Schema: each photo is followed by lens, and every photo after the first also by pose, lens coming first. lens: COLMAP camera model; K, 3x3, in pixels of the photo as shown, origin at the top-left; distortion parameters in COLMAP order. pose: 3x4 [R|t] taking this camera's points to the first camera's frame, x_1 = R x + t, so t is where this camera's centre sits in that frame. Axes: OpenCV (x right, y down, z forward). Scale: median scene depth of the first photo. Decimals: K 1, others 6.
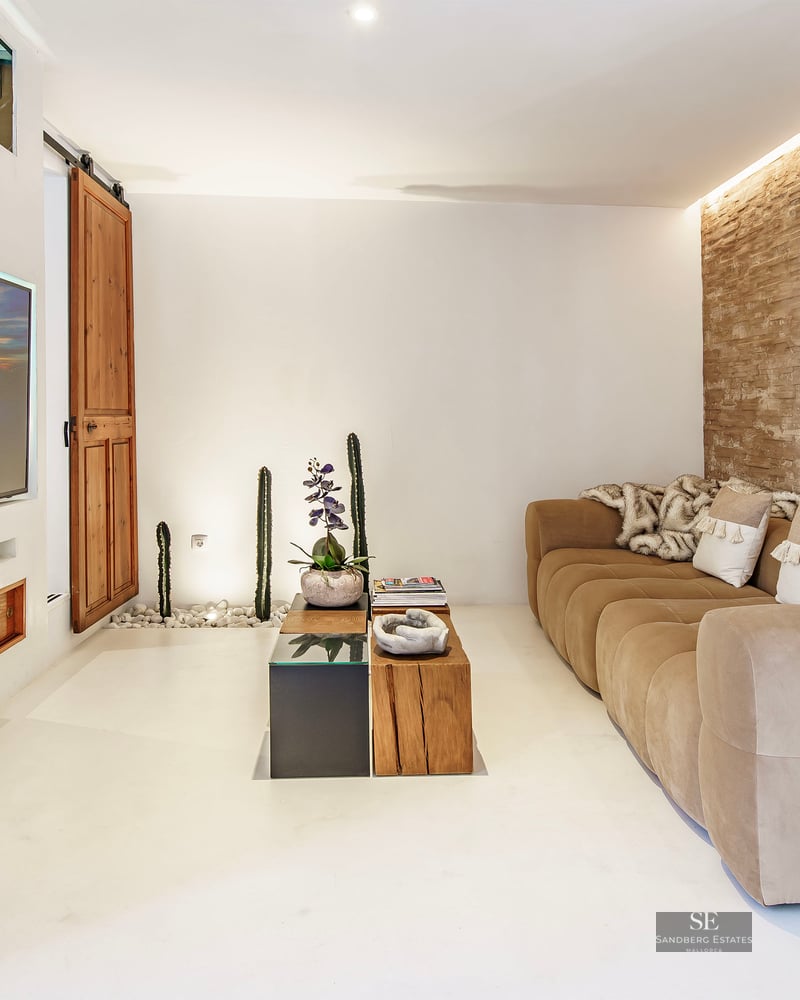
lens RADIAL K [[766.2, 0, 405.5], [0, 766.2, 400.8], [0, 0, 1]] dist [0.011387, -0.011529]
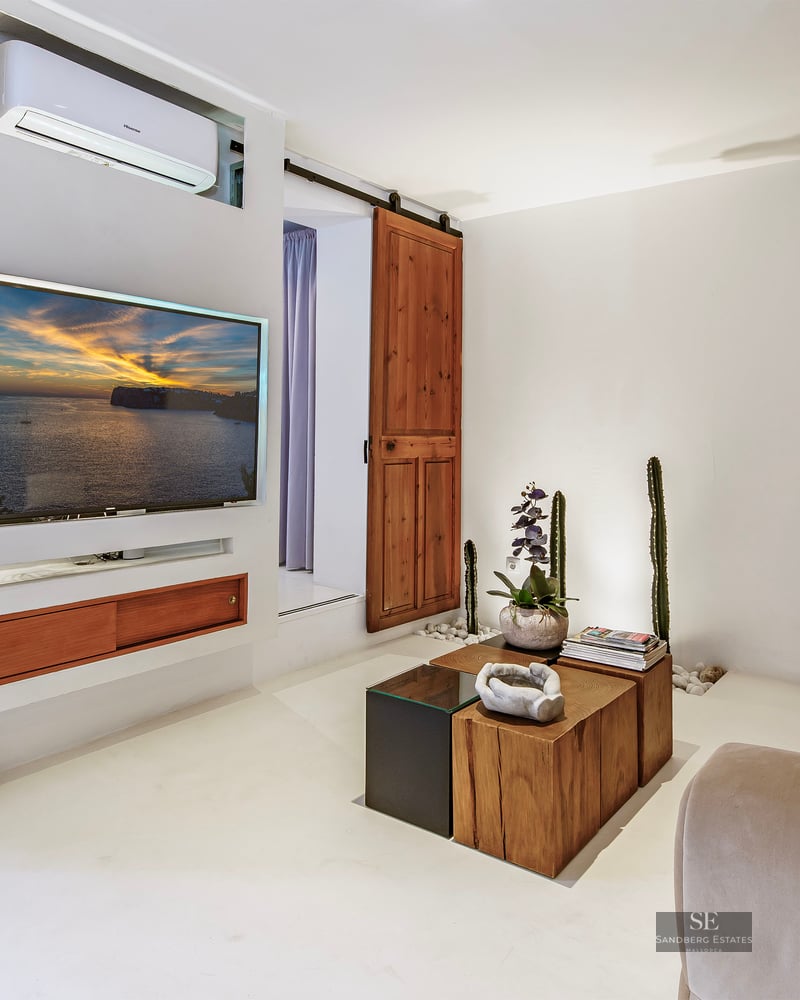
lens RADIAL K [[766.2, 0, 396.8], [0, 766.2, 439.7], [0, 0, 1]] dist [0.011387, -0.011529]
pose [[0.770677, 0.007487, -0.637182, 0.321663], [0.004610, 0.999839, 0.017324, 0.007983], [0.637209, -0.016289, 0.770519, 0.194246]]
